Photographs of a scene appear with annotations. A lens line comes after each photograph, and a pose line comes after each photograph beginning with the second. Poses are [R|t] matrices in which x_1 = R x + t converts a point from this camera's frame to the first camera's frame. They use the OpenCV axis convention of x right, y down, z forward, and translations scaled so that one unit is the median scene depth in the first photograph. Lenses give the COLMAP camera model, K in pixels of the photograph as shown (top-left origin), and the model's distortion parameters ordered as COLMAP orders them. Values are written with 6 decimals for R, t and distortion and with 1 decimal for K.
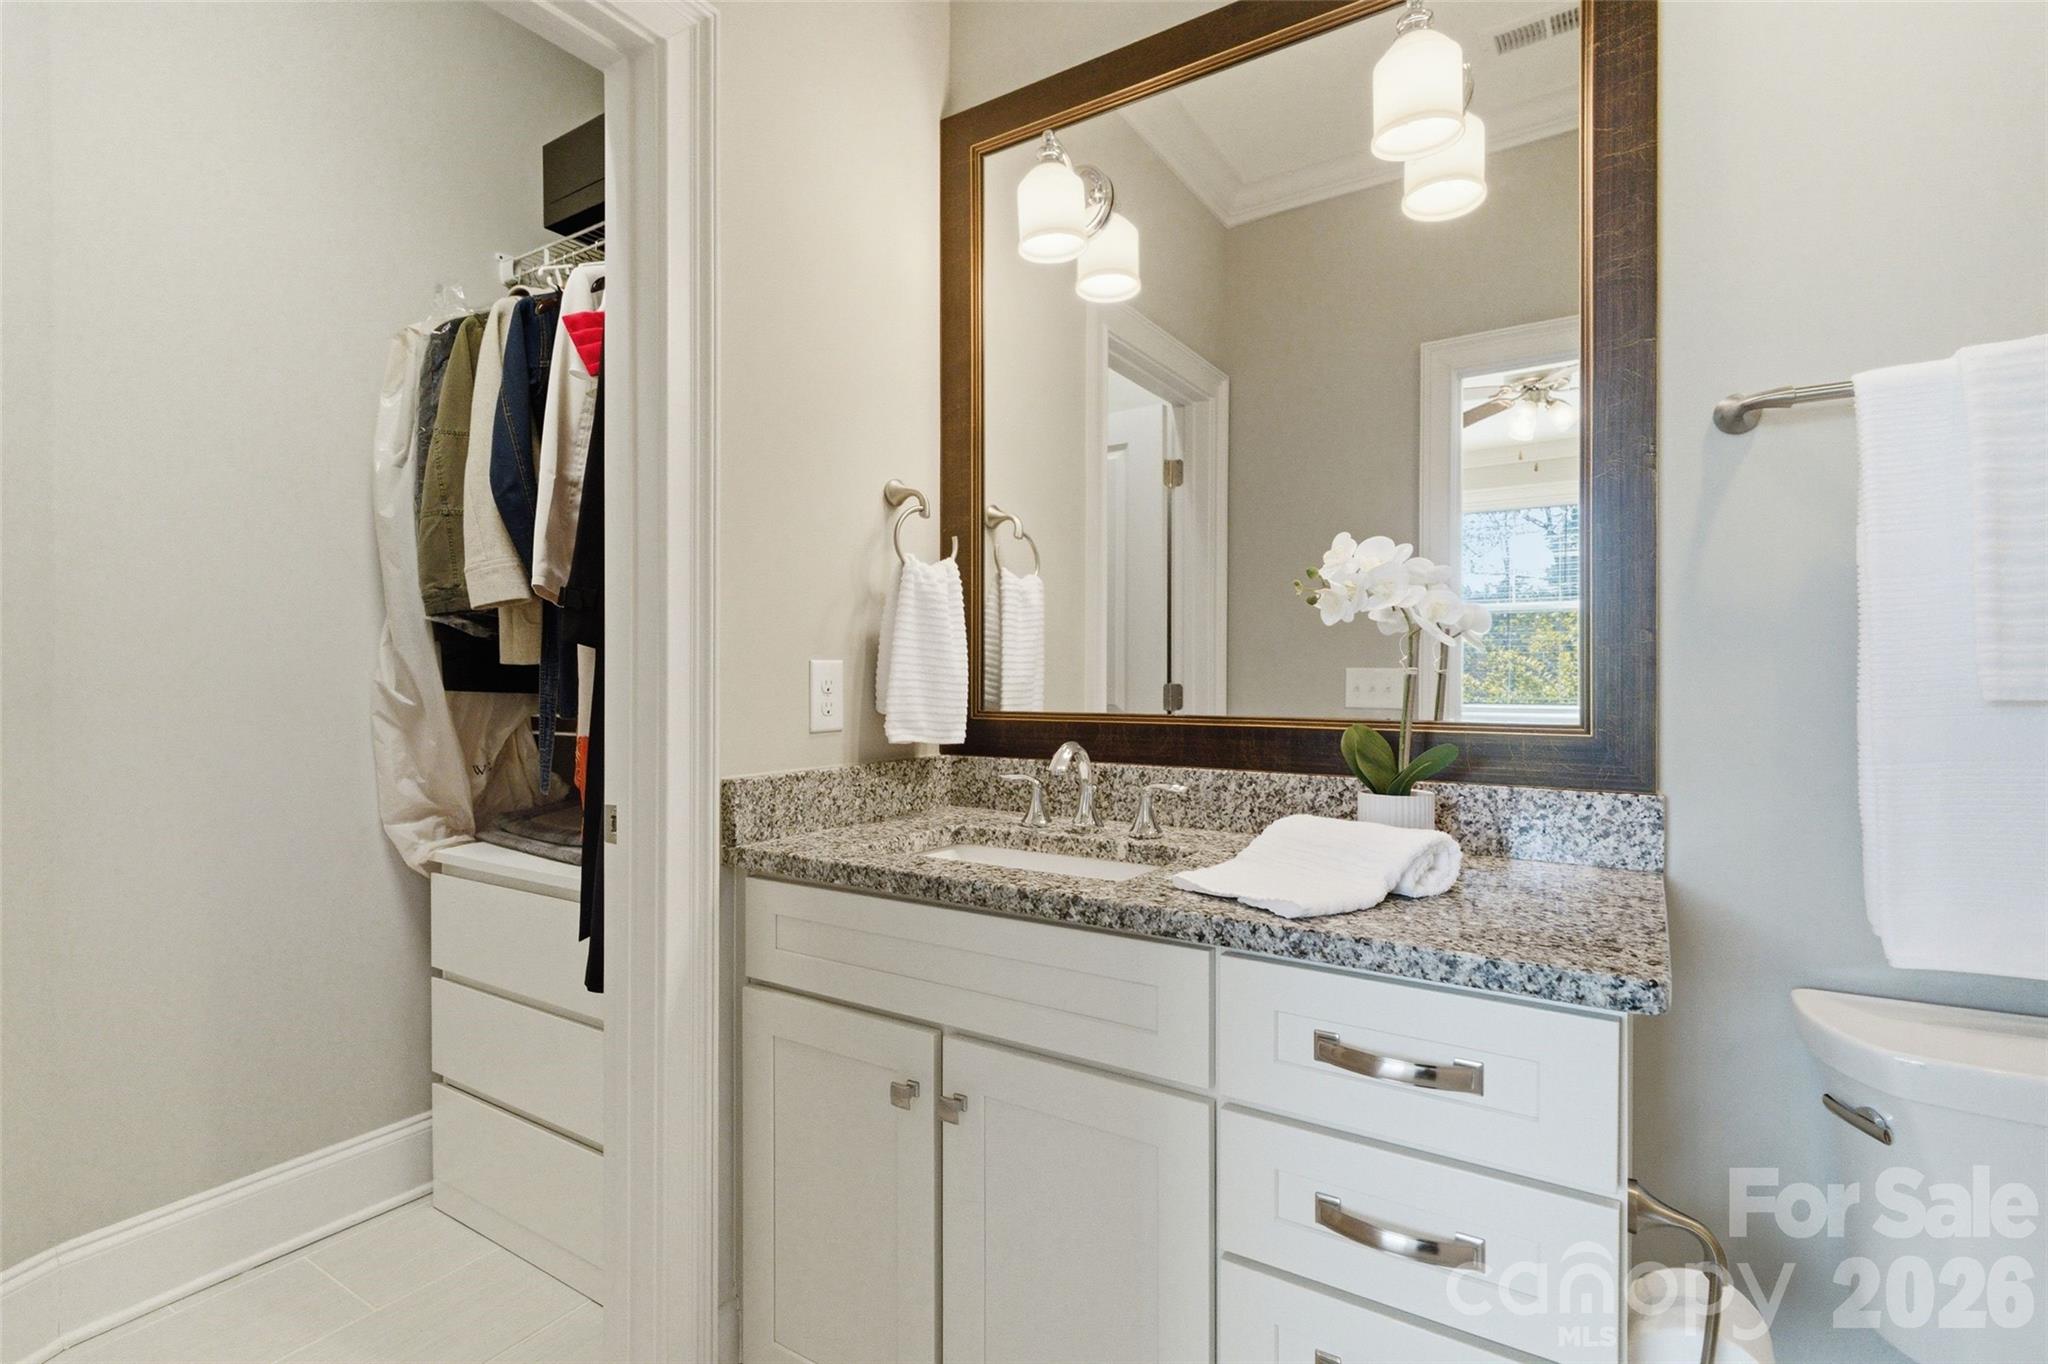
lens RADIAL K [[961.6, 0, 1021.0], [0, 961.6, 678.1], [0, 0, 1]] dist [-0.005299, -0.000528]
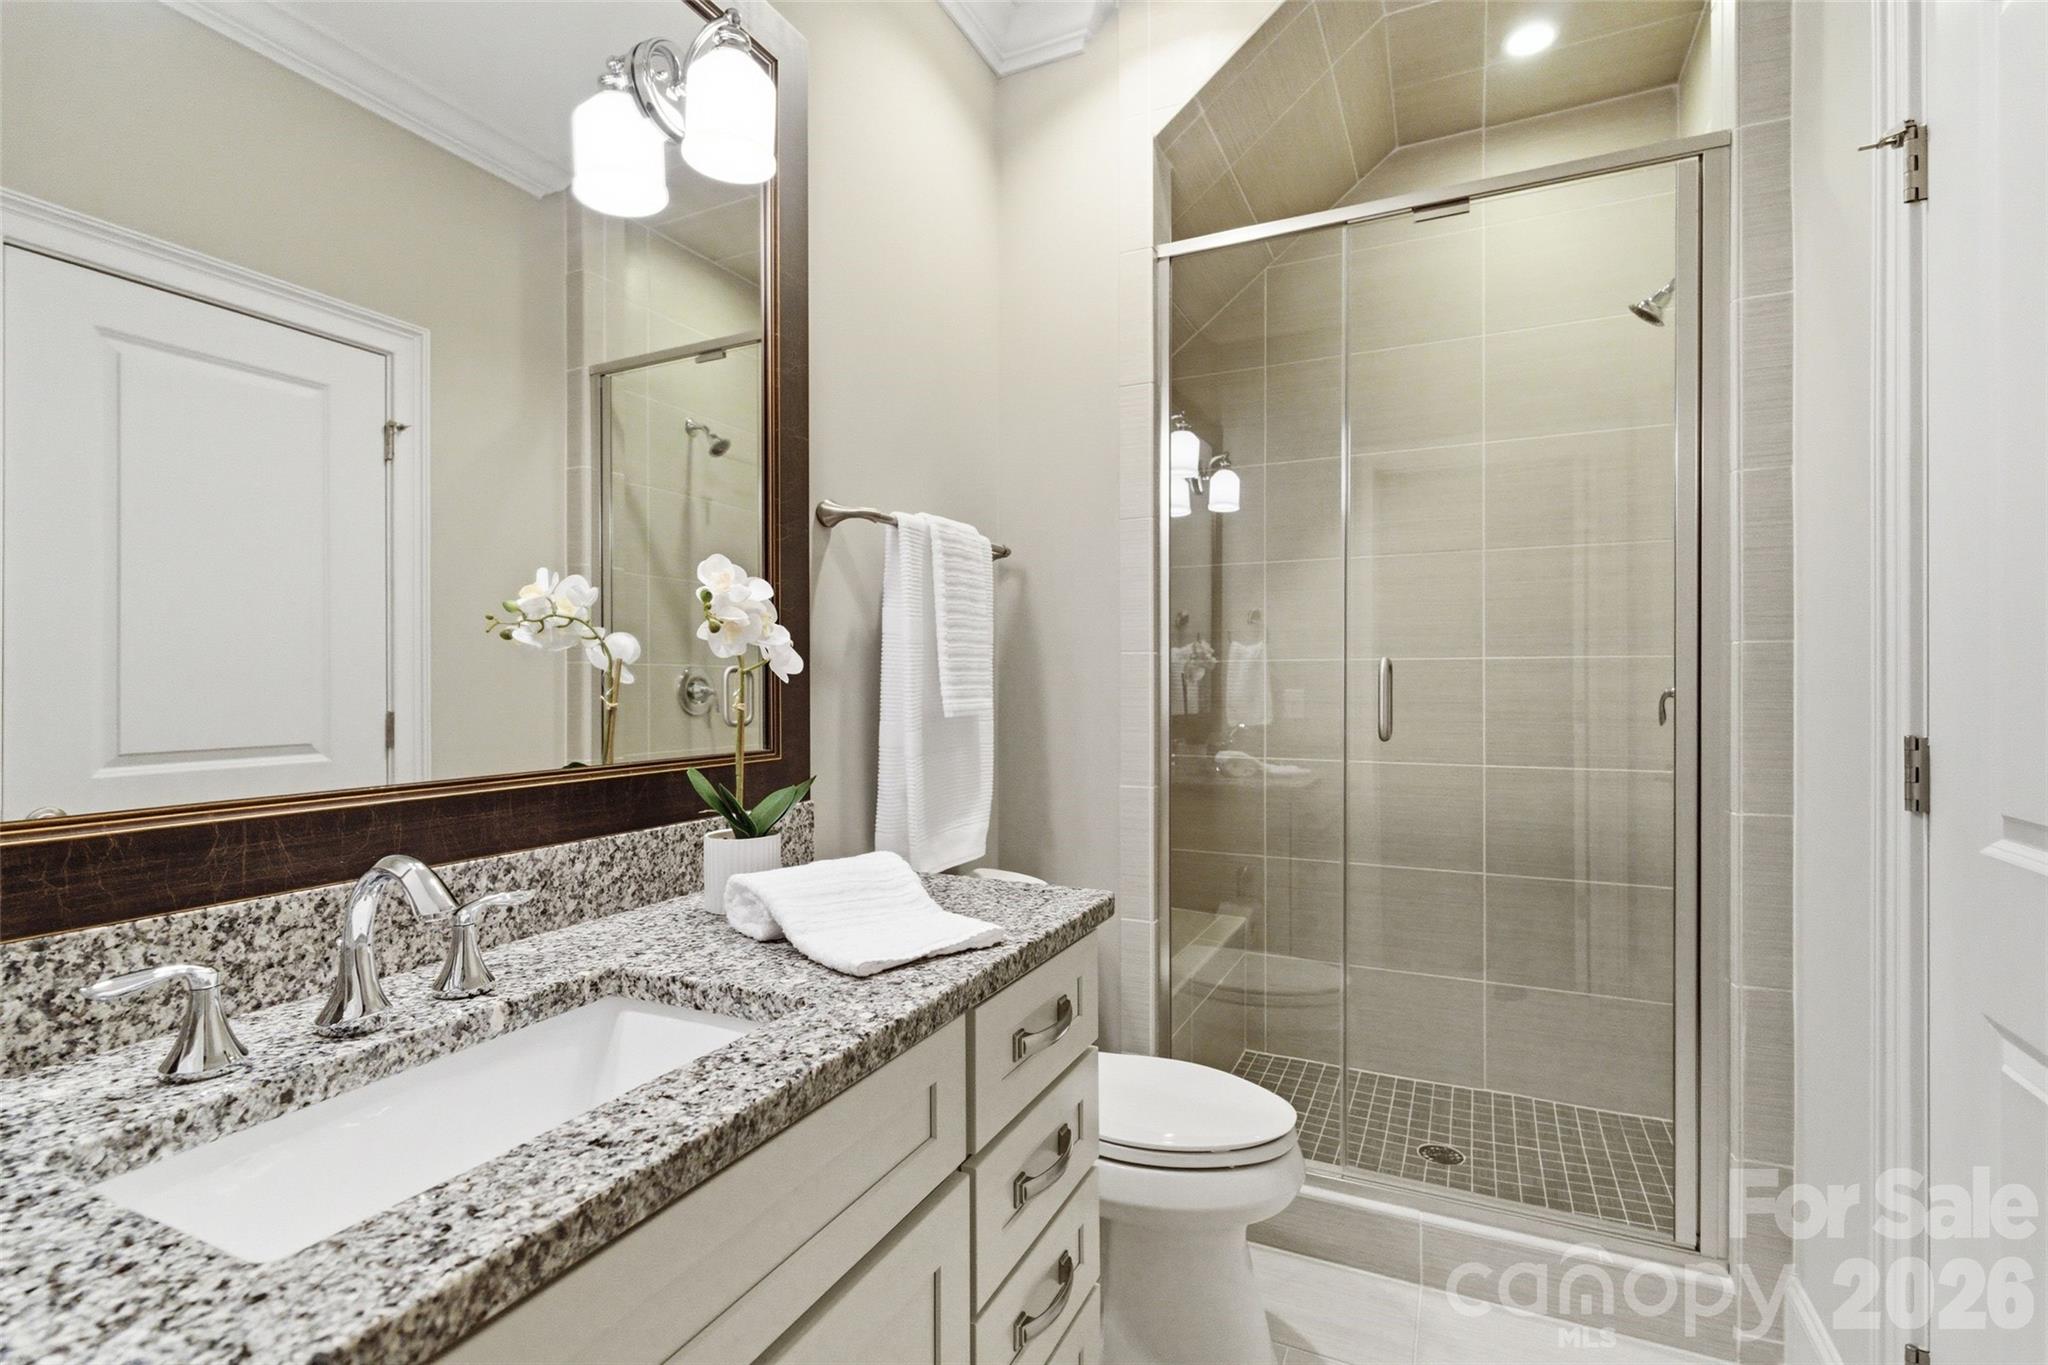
lens RADIAL K [[961.6, 0, 1022.9], [0, 961.6, 682.4], [0, 0, 1]] dist [-0.005299, -0.000528]
pose [[-0.145634, -0.000763, 0.989338, -0.518228], [0.001819, 0.999998, 0.001039, -0.028265], [-0.989337, 0.001951, -0.145633, 0.748682]]
